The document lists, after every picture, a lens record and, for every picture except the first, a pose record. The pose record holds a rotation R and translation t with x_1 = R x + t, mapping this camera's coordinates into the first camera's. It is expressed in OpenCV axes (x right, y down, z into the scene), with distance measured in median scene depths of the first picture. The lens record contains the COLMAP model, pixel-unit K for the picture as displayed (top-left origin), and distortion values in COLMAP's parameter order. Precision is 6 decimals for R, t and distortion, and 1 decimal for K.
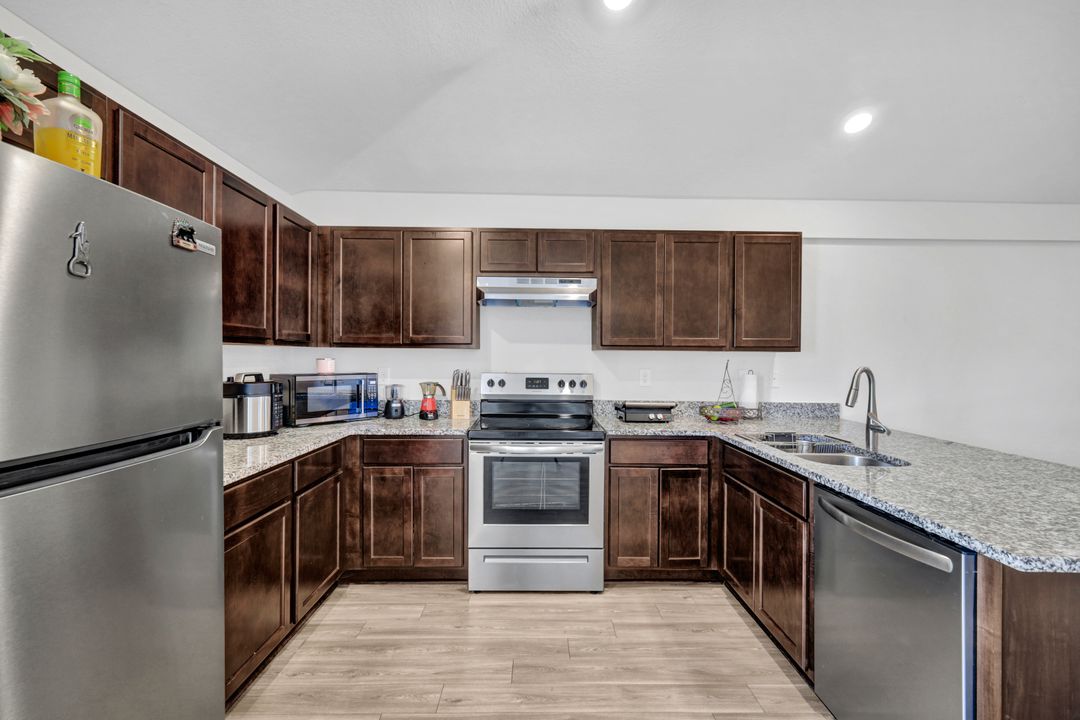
lens RADIAL K [[485.8, 0, 541.7], [0, 485.8, 359.2], [0, 0, 1]] dist [0.021996, -0.000658]
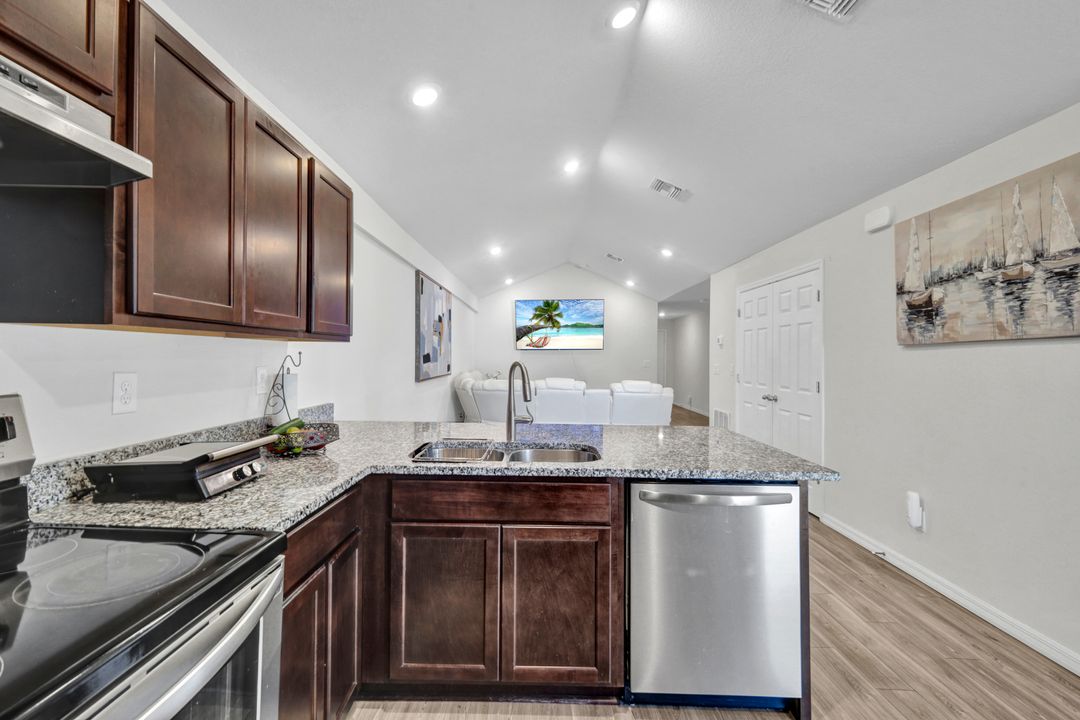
lens RADIAL K [[485.8, 0, 536.5], [0, 485.8, 364.8], [0, 0, 1]] dist [0.021996, -0.000658]
pose [[0.025341, -0.026227, 0.999335, -0.411606], [-0.004816, 0.999641, 0.026357, -0.000808], [-0.999667, -0.005481, 0.025206, 1.186938]]
